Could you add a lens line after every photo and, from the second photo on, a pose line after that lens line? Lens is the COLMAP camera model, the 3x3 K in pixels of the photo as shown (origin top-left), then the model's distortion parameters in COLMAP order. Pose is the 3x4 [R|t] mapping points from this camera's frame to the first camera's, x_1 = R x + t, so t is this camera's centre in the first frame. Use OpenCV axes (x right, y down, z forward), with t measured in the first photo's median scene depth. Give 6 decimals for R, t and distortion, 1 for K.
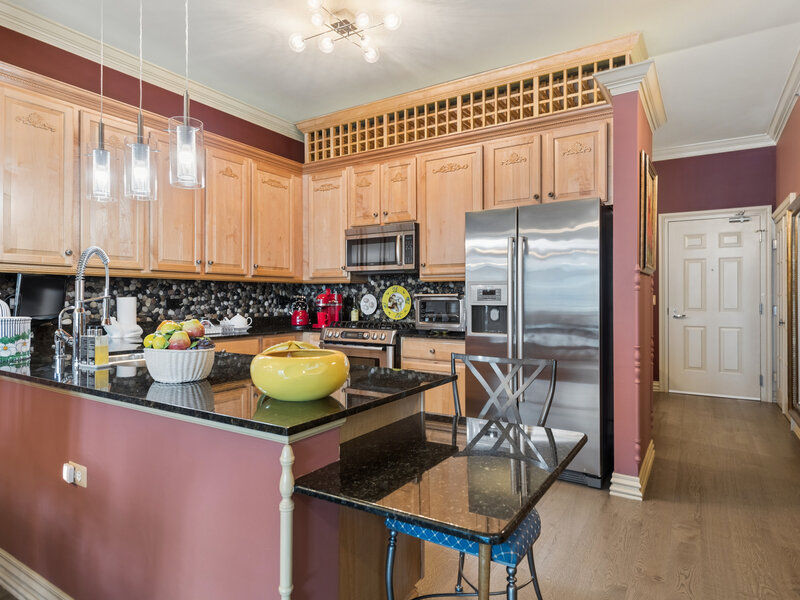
lens RADIAL K [[461.1, 0, 399.2], [0, 461.1, 296.3], [0, 0, 1]] dist [0.007569, -0.005739]
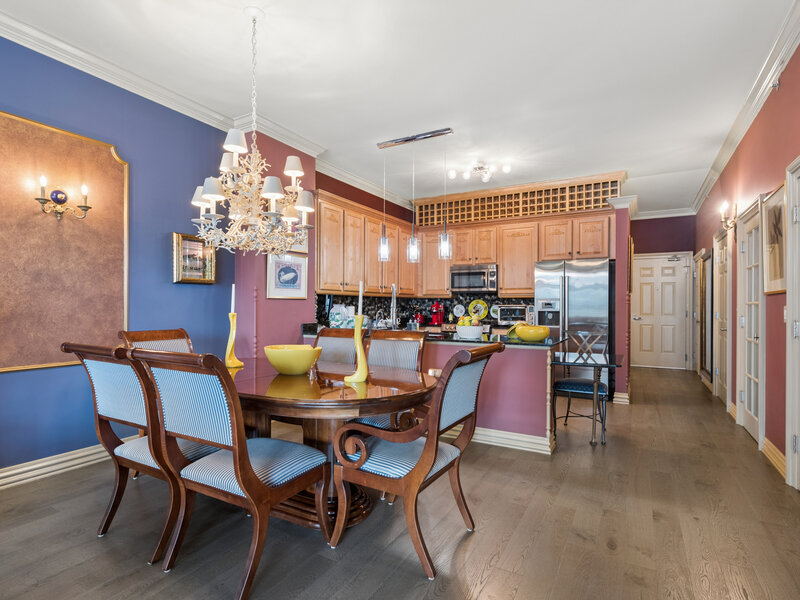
lens RADIAL K [[403.2, 0, 400.1], [0, 403.2, 307.1], [0, 0, 1]] dist [-0.000851, -0.005217]
pose [[0.999214, 0.002134, 0.039595, -0.374391], [-0.002370, 0.999980, 0.005914, -0.004355], [-0.039582, -0.006003, 0.999198, -0.499666]]
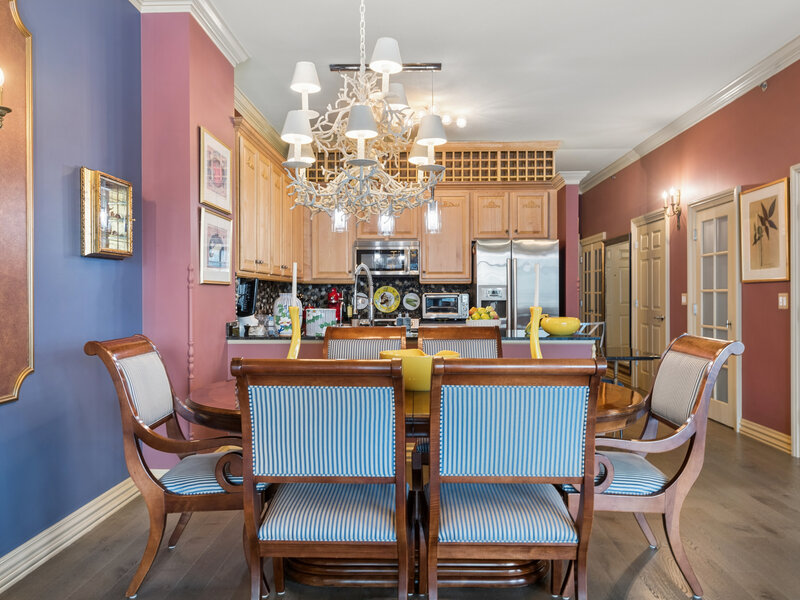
lens RADIAL K [[565.4, 0, 392.3], [0, 565.4, 298.3], [0, 0, 1]] dist [0.006892, 0.001488]
pose [[0.875527, -0.005268, 0.483140, -0.802989], [0.001185, 0.999961, 0.008756, -0.003515], [-0.483167, -0.007094, 0.875499, -0.412011]]
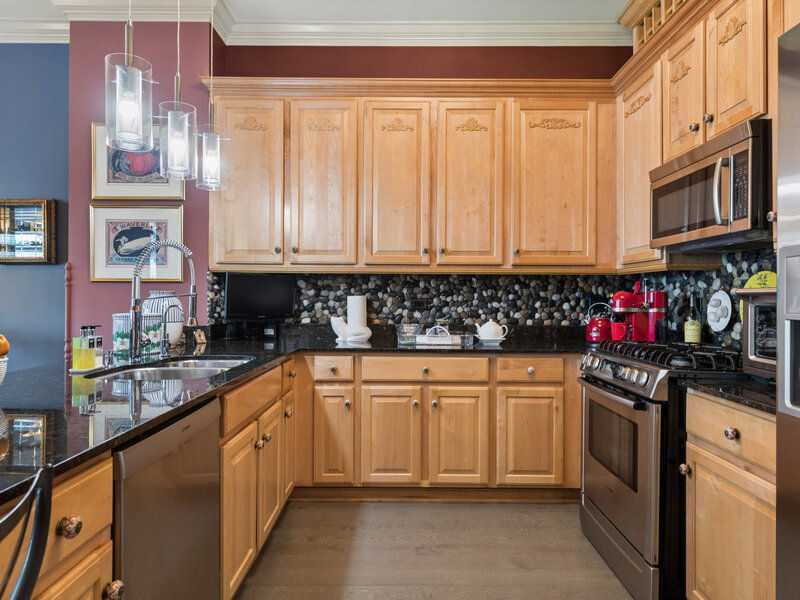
lens RADIAL K [[510.3, 0, 415.9], [0, 510.3, 298.8], [0, 0, 1]] dist [0.004091, 0.000633]
pose [[0.539679, 0.004075, -0.841861, 0.249479], [-0.002192, 0.999992, 0.003435, 0.003220], [0.841868, -0.000009, 0.539683, 0.464558]]
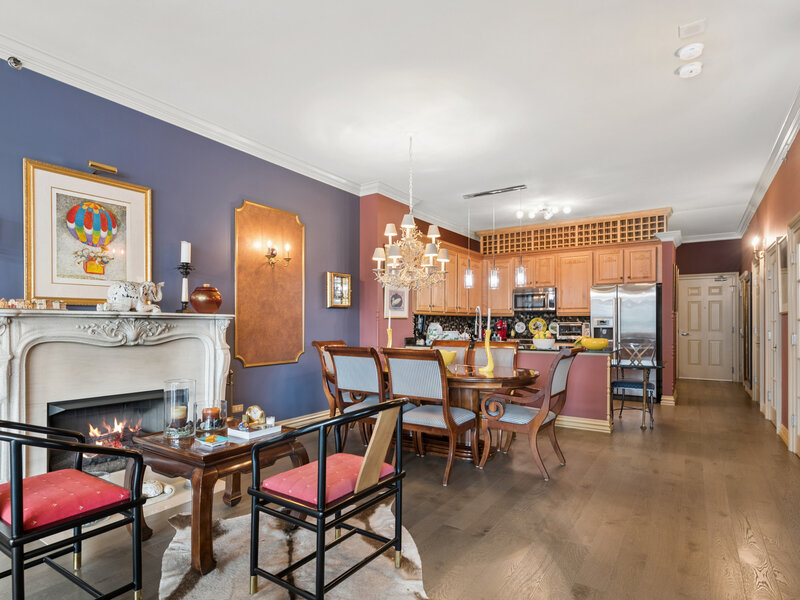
lens RADIAL K [[403.2, 0, 398.5], [0, 403.2, 323.5], [0, 0, 1]] dist [-0.000851, -0.005217]
pose [[0.998351, -0.001061, -0.057401, -0.532197], [0.001316, 0.999989, 0.004397, -0.007457], [0.057396, -0.004465, 0.998342, -0.794574]]
